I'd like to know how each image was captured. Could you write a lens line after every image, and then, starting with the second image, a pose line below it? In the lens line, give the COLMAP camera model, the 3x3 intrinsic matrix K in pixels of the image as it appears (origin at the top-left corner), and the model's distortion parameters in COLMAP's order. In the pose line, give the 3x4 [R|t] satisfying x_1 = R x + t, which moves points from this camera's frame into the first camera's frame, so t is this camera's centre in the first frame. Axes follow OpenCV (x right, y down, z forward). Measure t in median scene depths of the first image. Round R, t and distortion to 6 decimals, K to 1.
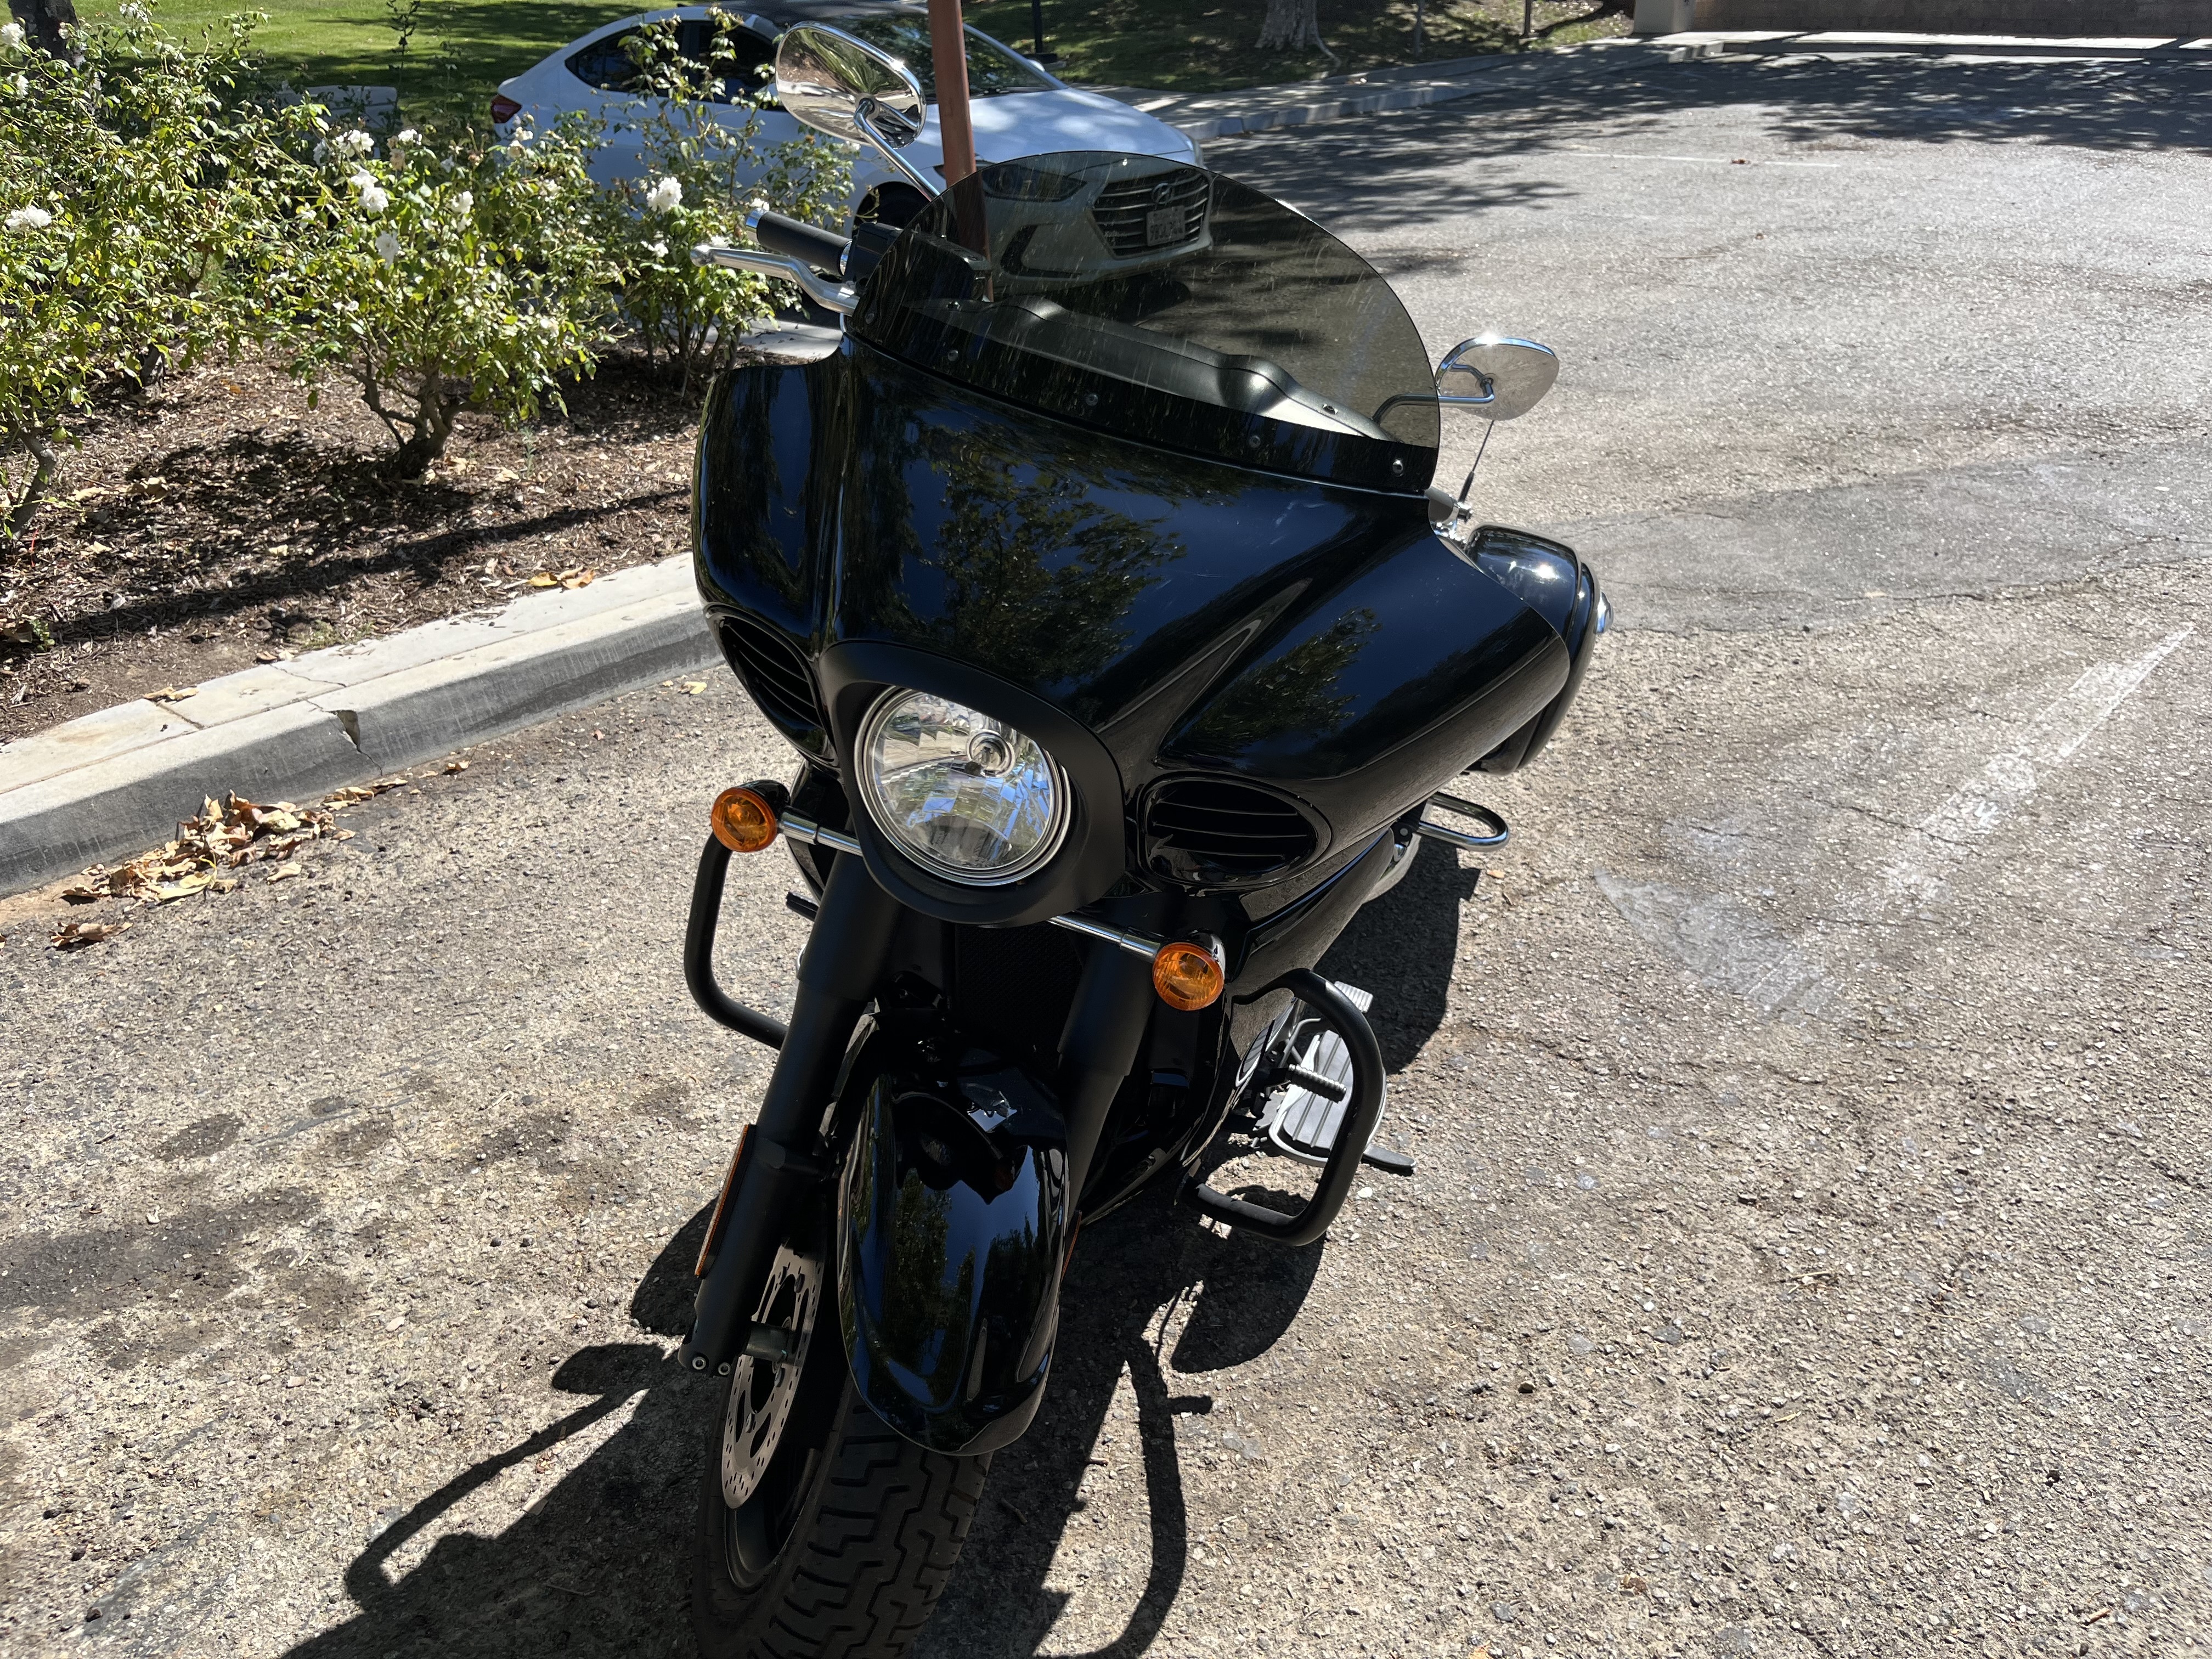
lens RADIAL K [[1663.1, 0, 1115.2], [0, 1663.1, 827.5], [0, 0, 1]] dist [0.052757, -0.091429]
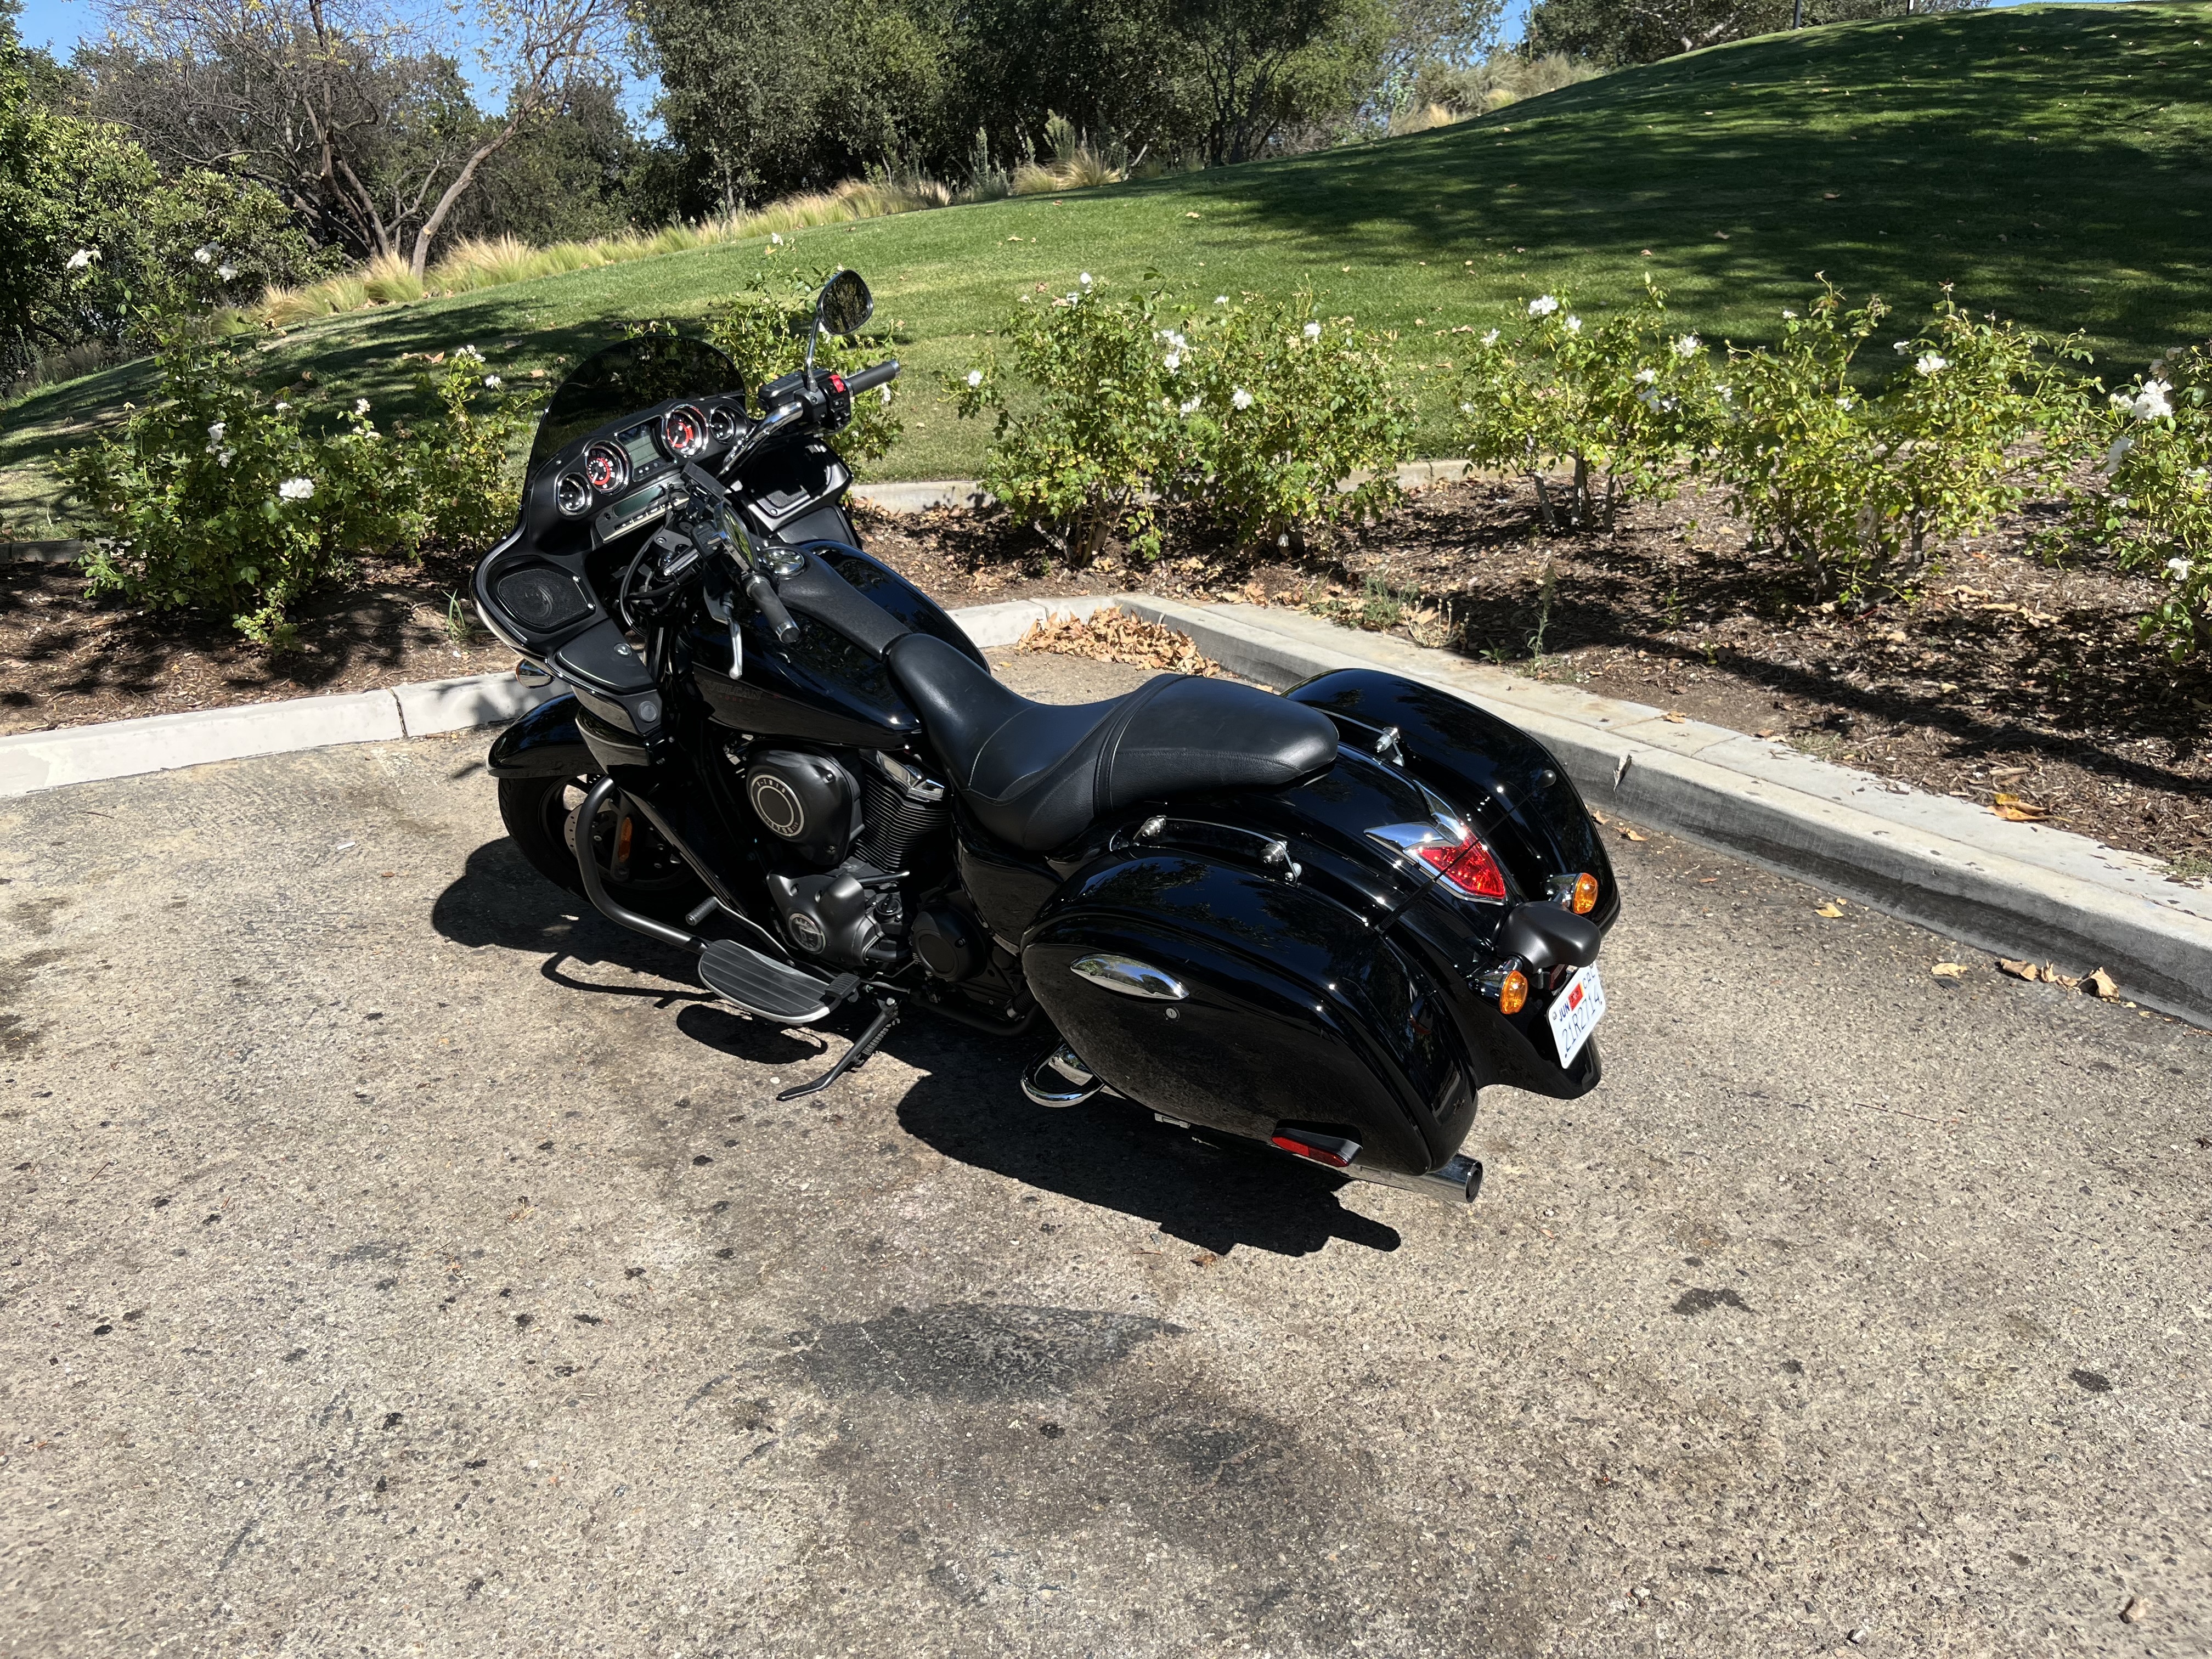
lens RADIAL K [[1663.1, 0, 1115.2], [0, 1663.1, 827.5], [0, 0, 1]] dist [0.052757, -0.091429]
pose [[-0.255415, 0.365909, -0.894915, 0.628934], [-0.410818, 0.796827, 0.443053, -0.346418], [0.875210, 0.480810, -0.053199, 0.621560]]
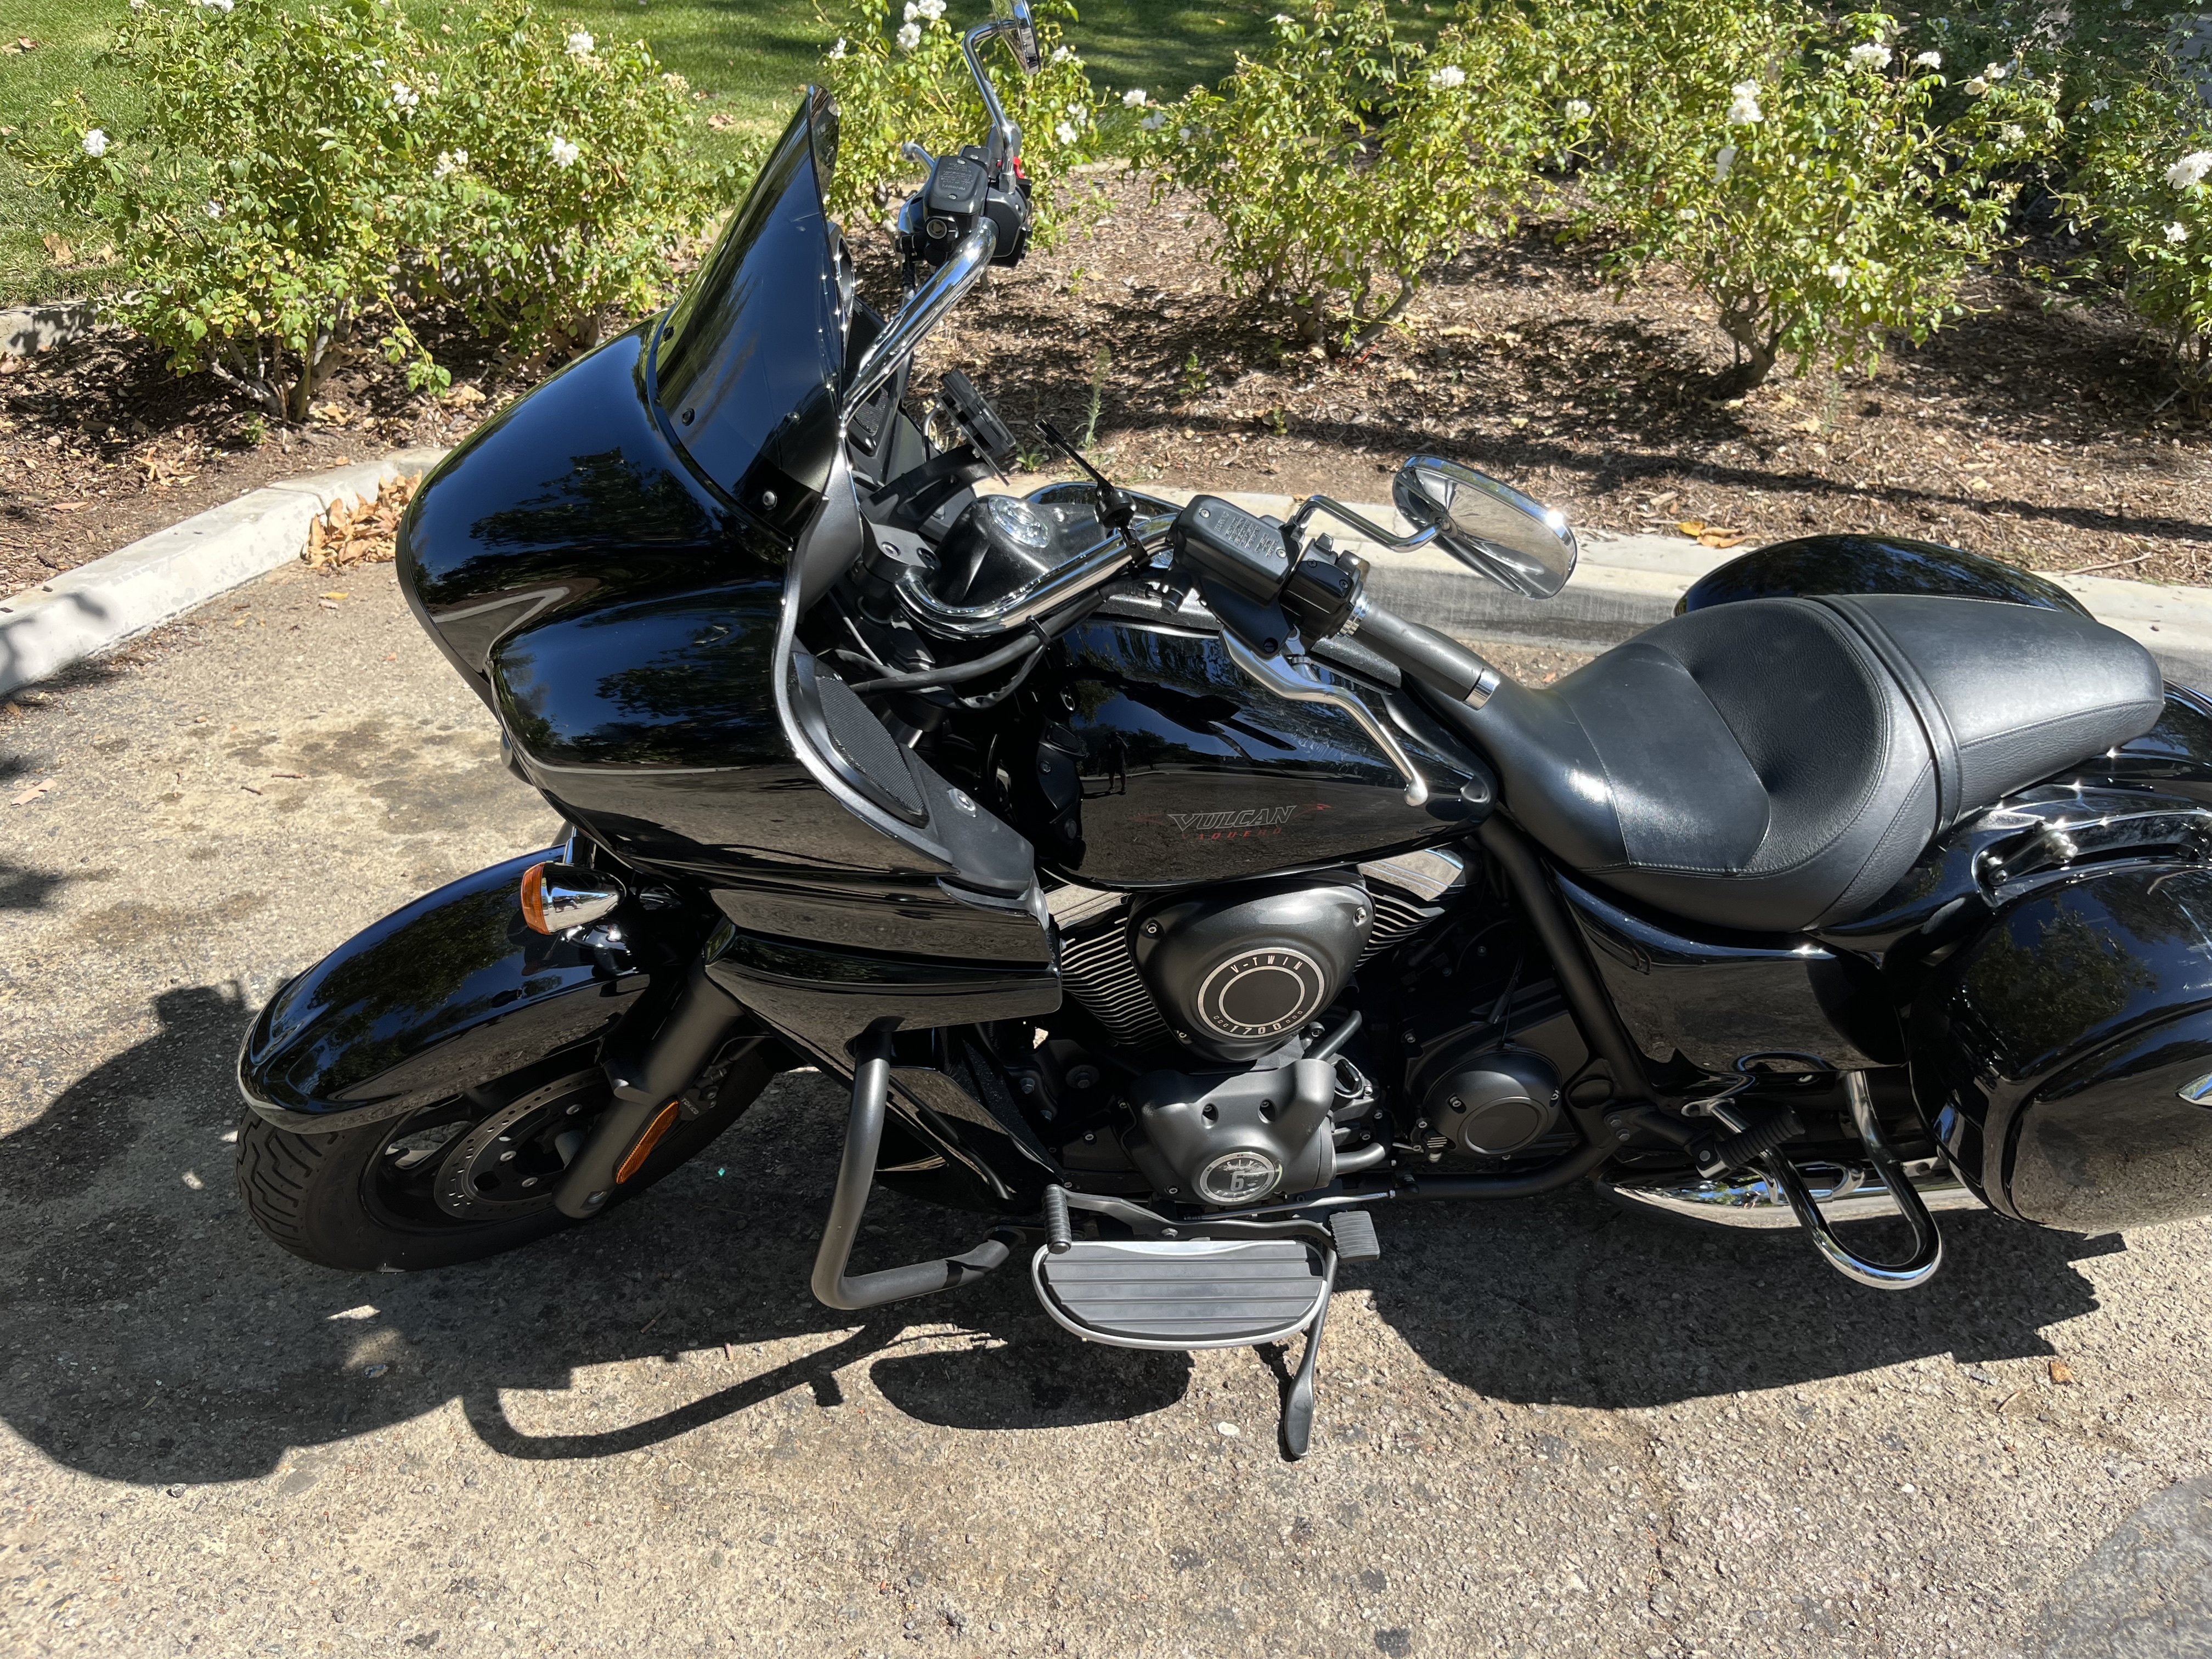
lens RADIAL K [[1663.1, 0, 1115.2], [0, 1663.1, 827.5], [0, 0, 1]] dist [0.052757, -0.091429]
pose [[0.472333, 0.460610, -0.751492, 0.296099], [-0.426212, 0.865643, 0.262690, -0.110108], [0.771521, 0.196217, 0.605189, 0.203419]]
